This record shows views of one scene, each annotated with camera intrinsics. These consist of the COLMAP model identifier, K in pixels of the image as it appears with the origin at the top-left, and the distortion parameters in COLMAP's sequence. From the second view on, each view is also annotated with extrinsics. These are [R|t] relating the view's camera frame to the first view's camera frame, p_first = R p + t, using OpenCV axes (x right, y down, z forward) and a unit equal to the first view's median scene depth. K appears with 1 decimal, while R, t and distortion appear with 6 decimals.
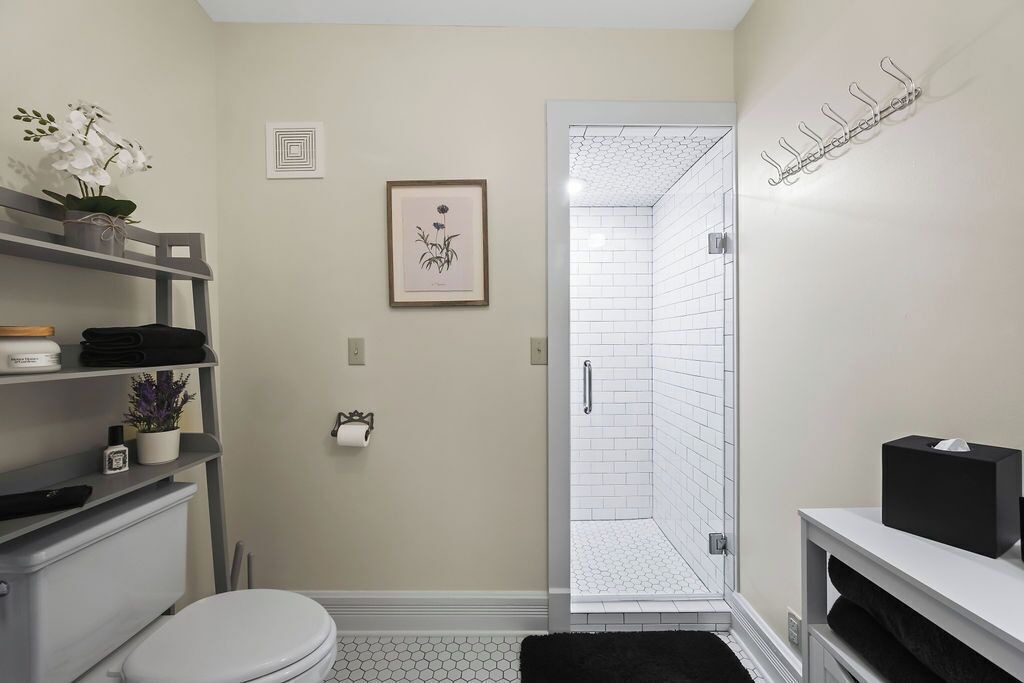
lens RADIAL K [[411.0, 0, 512.0], [0, 411.0, 341.5], [0, 0, 1]] dist [-0.026298, -0.000032]
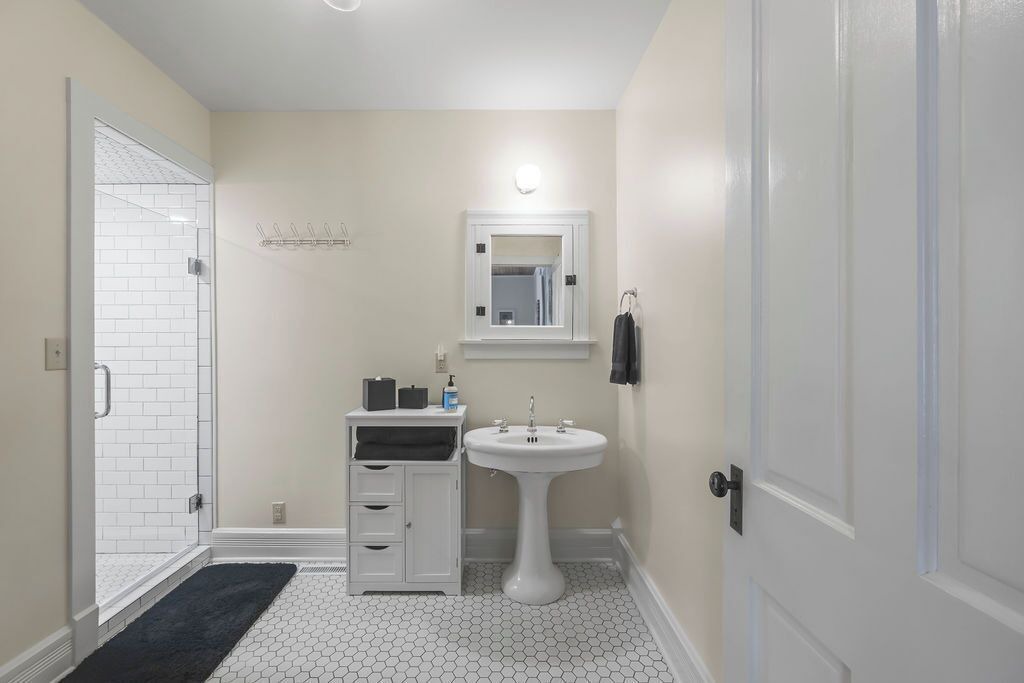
lens RADIAL K [[420.0, 0, 505.3], [0, 420.0, 335.4], [0, 0, 1]] dist [-0.002257, -0.000082]
pose [[-0.032097, 0.023145, 0.999217, -0.879405], [-0.000703, 0.999731, -0.023180, 0.003533], [-0.999485, -0.001446, -0.032072, 0.071815]]
